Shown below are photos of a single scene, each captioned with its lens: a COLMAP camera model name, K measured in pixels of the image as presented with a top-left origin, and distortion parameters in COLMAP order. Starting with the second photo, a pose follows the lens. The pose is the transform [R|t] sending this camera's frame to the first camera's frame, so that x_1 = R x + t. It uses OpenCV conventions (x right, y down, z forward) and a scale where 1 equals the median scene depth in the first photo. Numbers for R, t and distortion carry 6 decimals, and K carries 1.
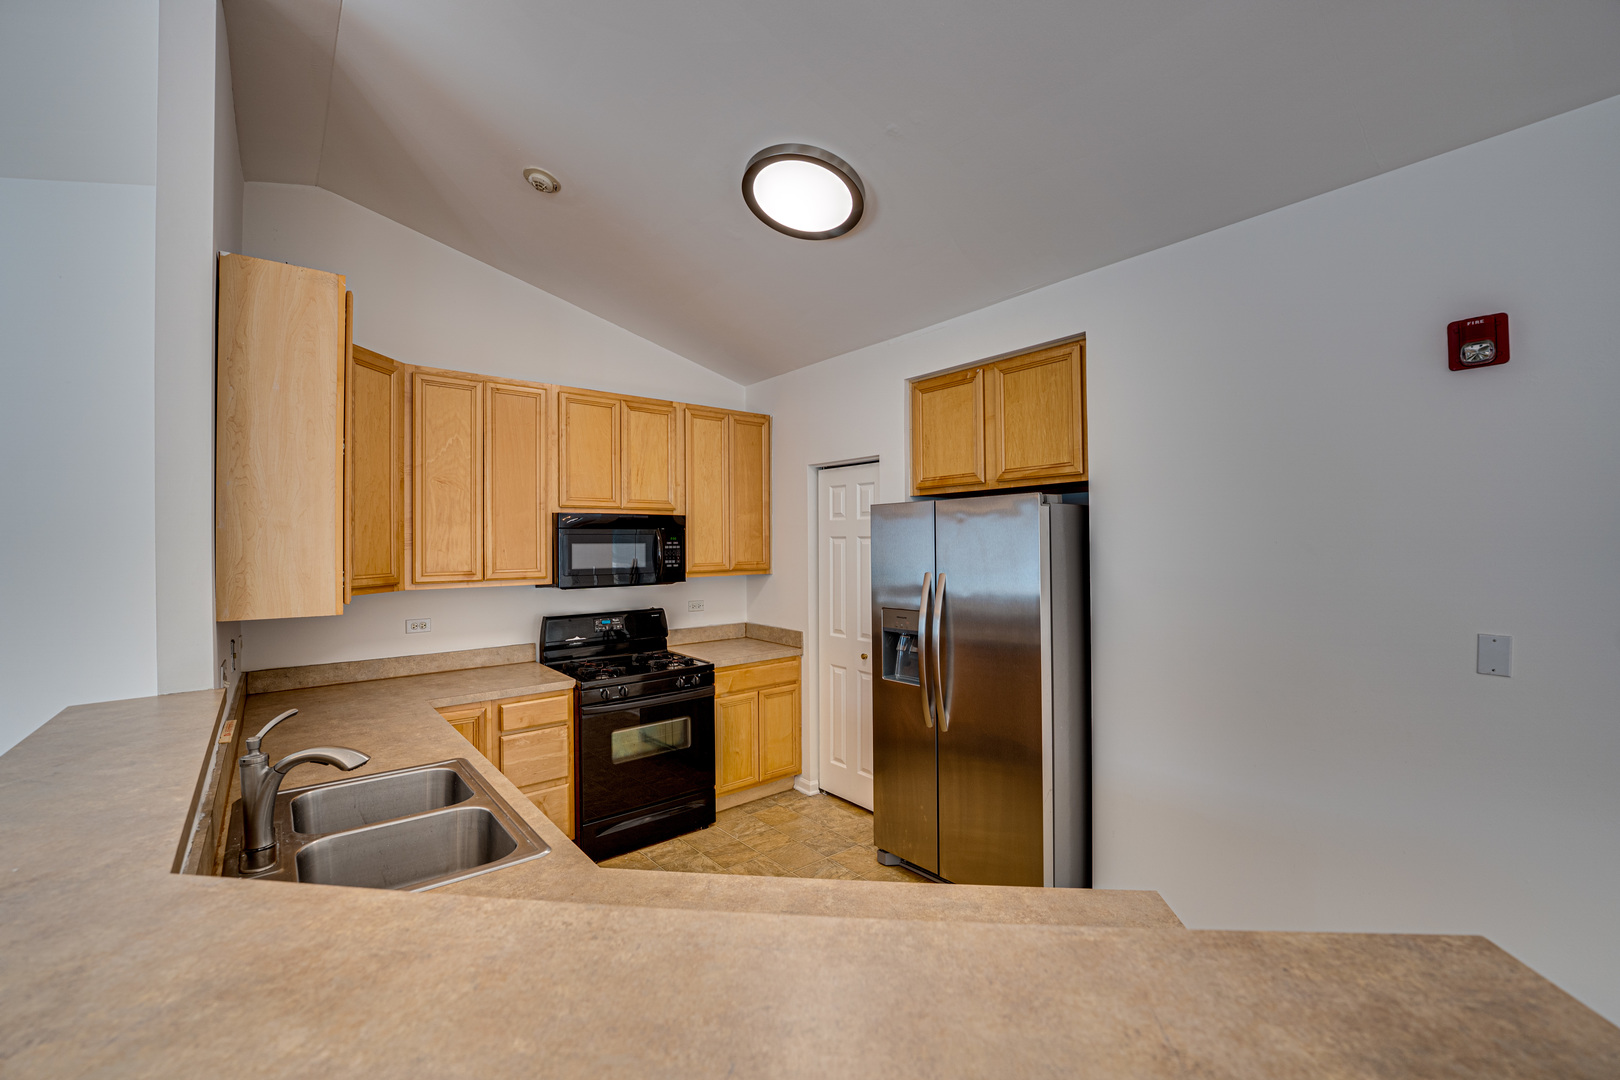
lens RADIAL K [[657.3, 0, 810.0], [0, 657.3, 540.0], [0, 0, 1]] dist [-0.027060, 0.000523]
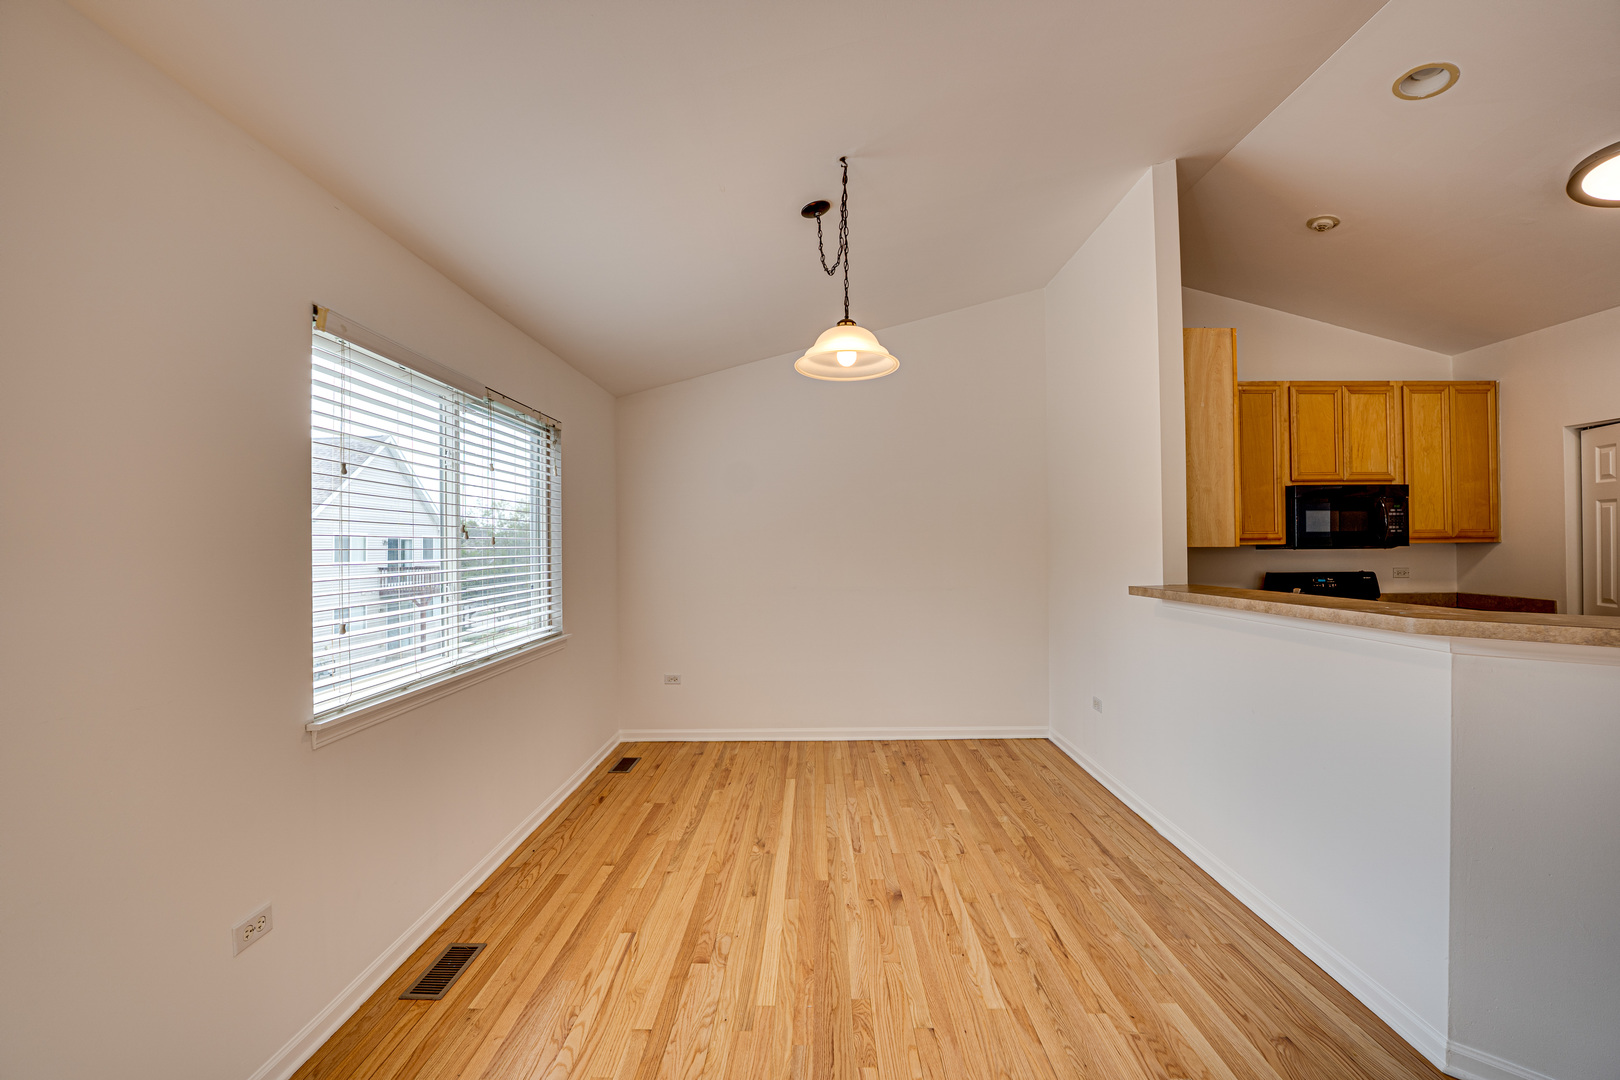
lens RADIAL K [[657.3, 0, 810.0], [0, 657.3, 540.0], [0, 0, 1]] dist [-0.027060, 0.000523]
pose [[0.761998, -0.005049, -0.647560, -0.271739], [0.004896, 0.999986, -0.002035, 0.054194], [0.647561, -0.001620, 0.762012, -0.468156]]
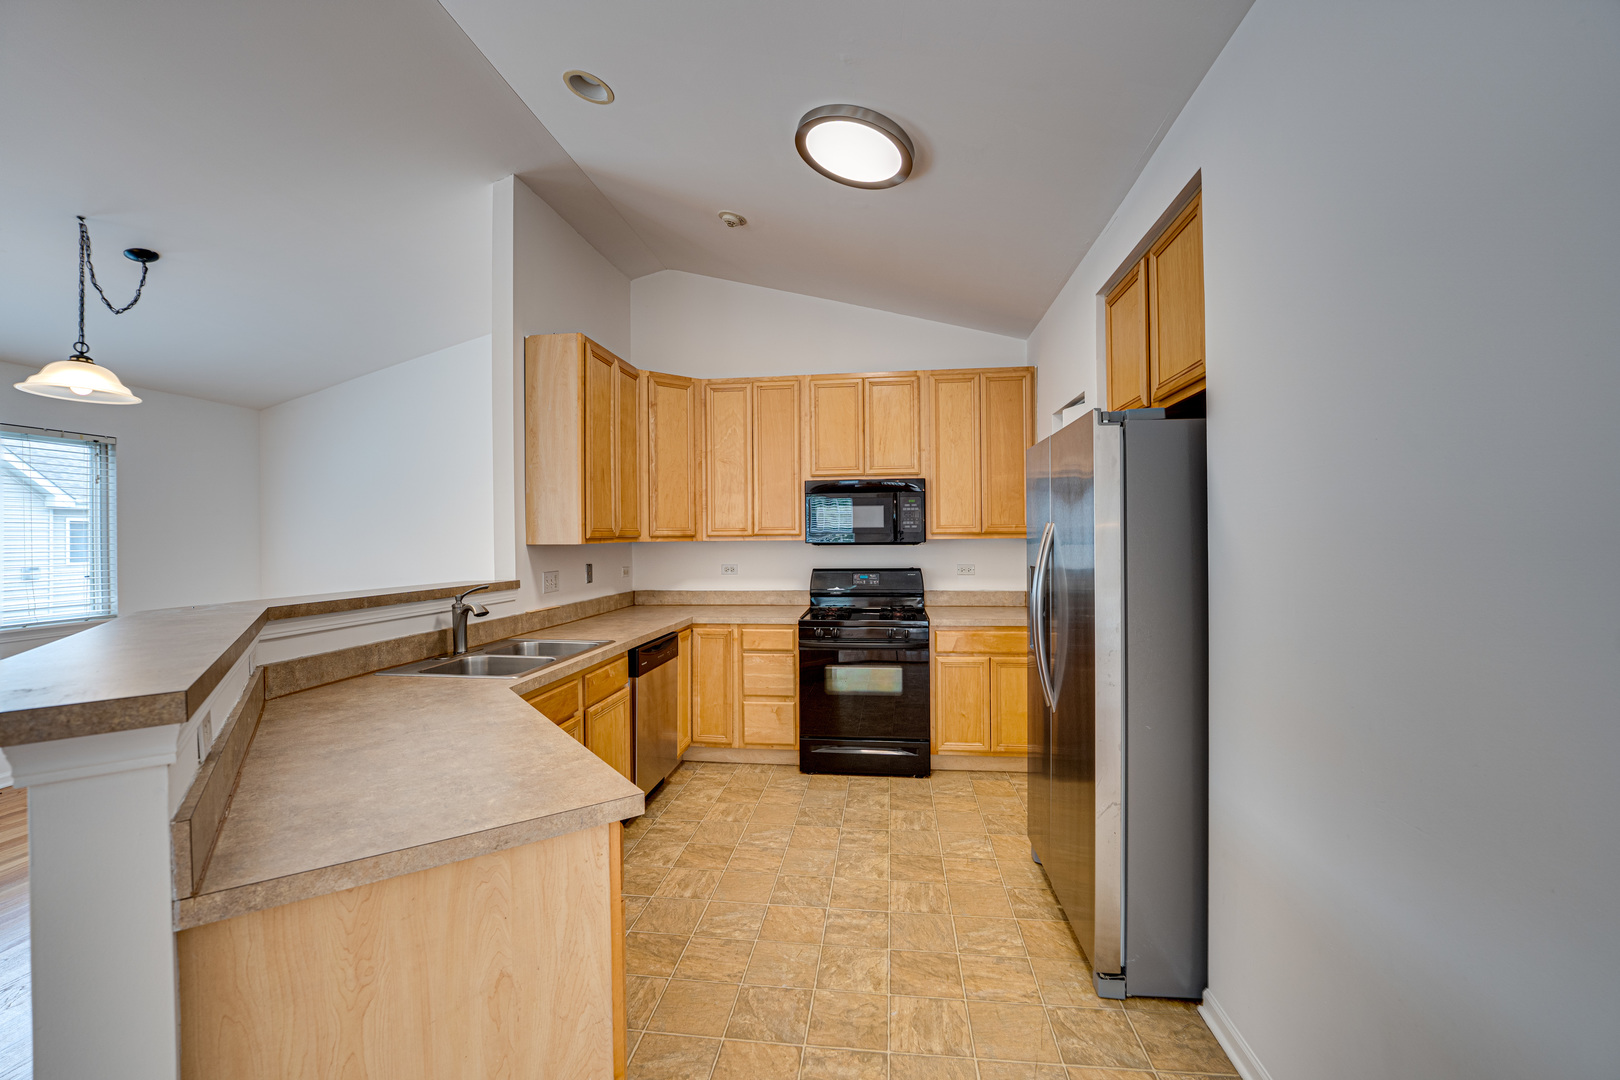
lens RADIAL K [[657.3, 0, 810.0], [0, 657.3, 540.0], [0, 0, 1]] dist [-0.027060, 0.000523]
pose [[0.683629, 0.006459, -0.729801, 0.470729], [0.005792, 0.999881, 0.014274, 0.046456], [0.729807, -0.013985, 0.683510, 0.164704]]
